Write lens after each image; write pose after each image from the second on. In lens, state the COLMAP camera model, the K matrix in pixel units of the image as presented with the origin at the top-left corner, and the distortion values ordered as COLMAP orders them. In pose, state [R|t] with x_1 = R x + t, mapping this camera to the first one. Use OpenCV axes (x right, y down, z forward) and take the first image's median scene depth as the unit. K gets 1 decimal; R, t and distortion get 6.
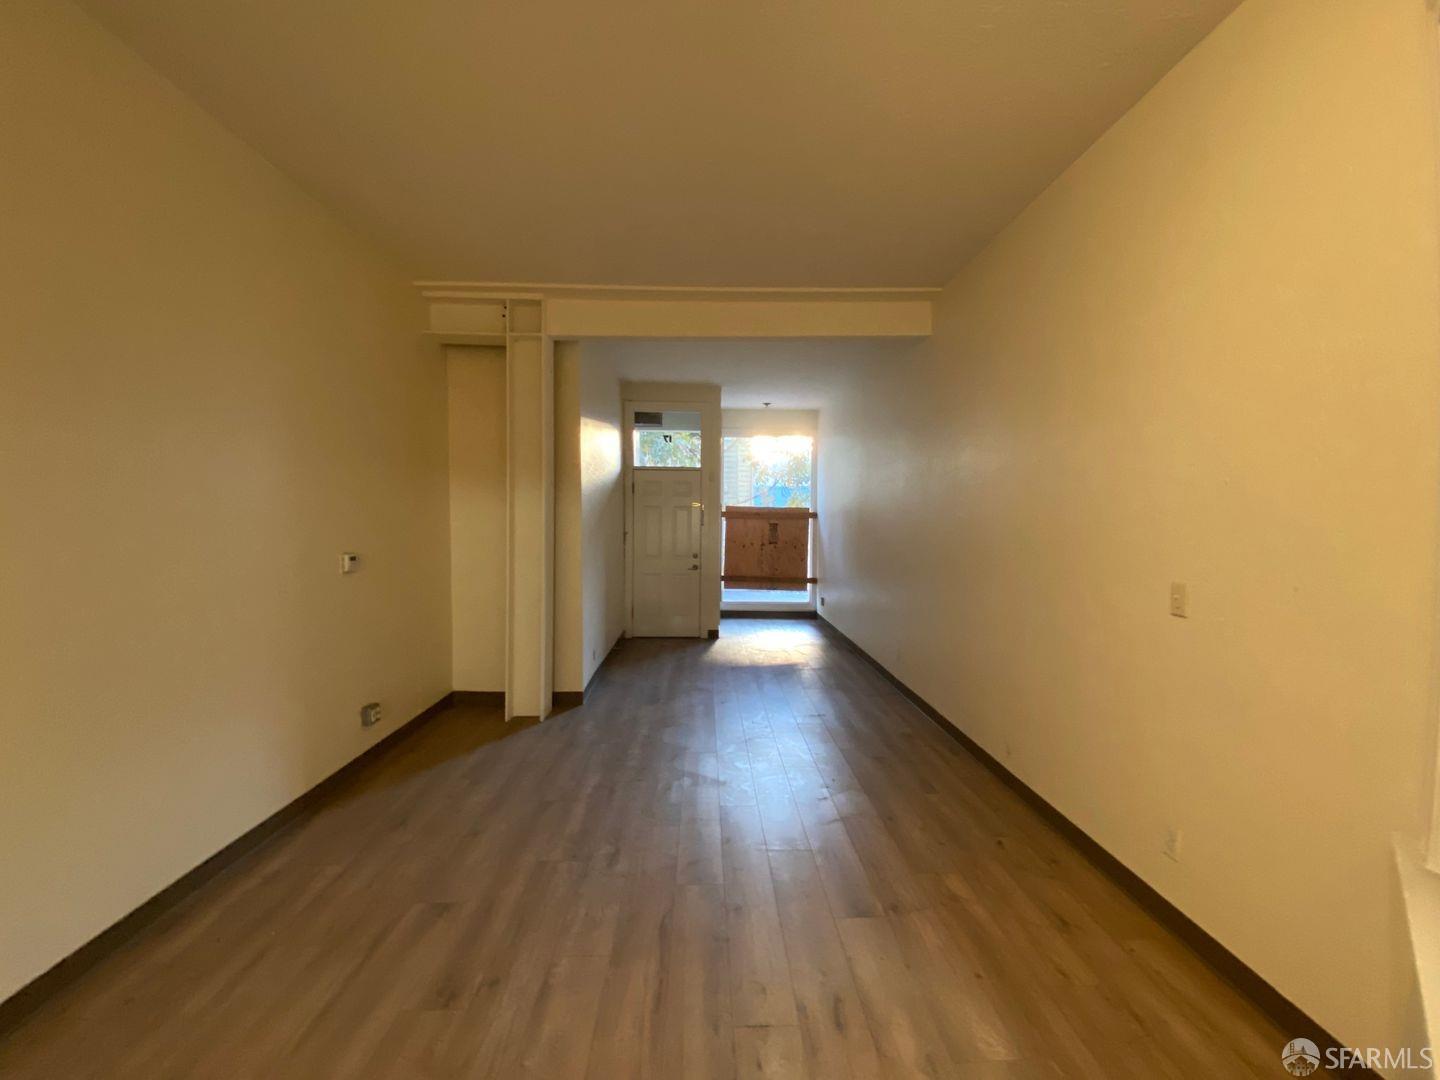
lens RADIAL K [[508.1, 0, 720.0], [0, 508.1, 540.0], [0, 0, 1]] dist [-0.000011, -0.000049]
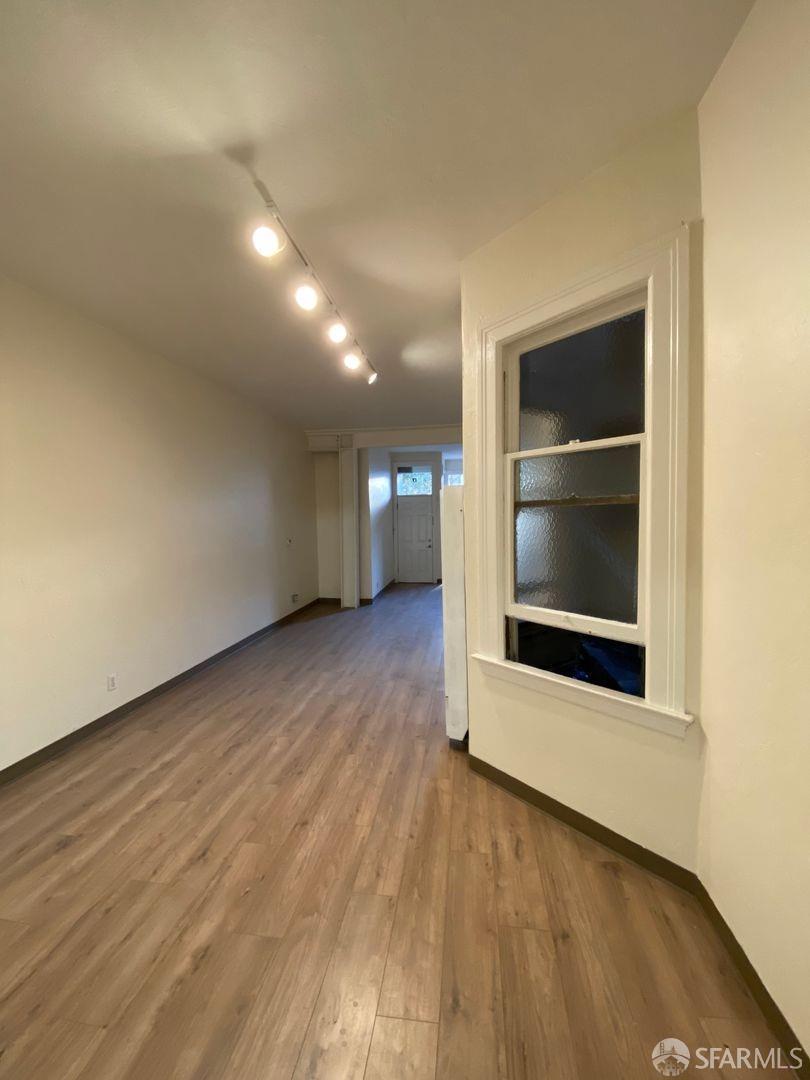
lens RADIAL K [[381.1, 0, 405.0], [0, 381.1, 540.0], [0, 0, 1]] dist [-0.000011, -0.000049]
pose [[0.980569, -0.014031, -0.195674, 0.215689], [0.016893, 0.999773, 0.012962, 0.014072], [0.195448, -0.016015, 0.980583, -0.657612]]
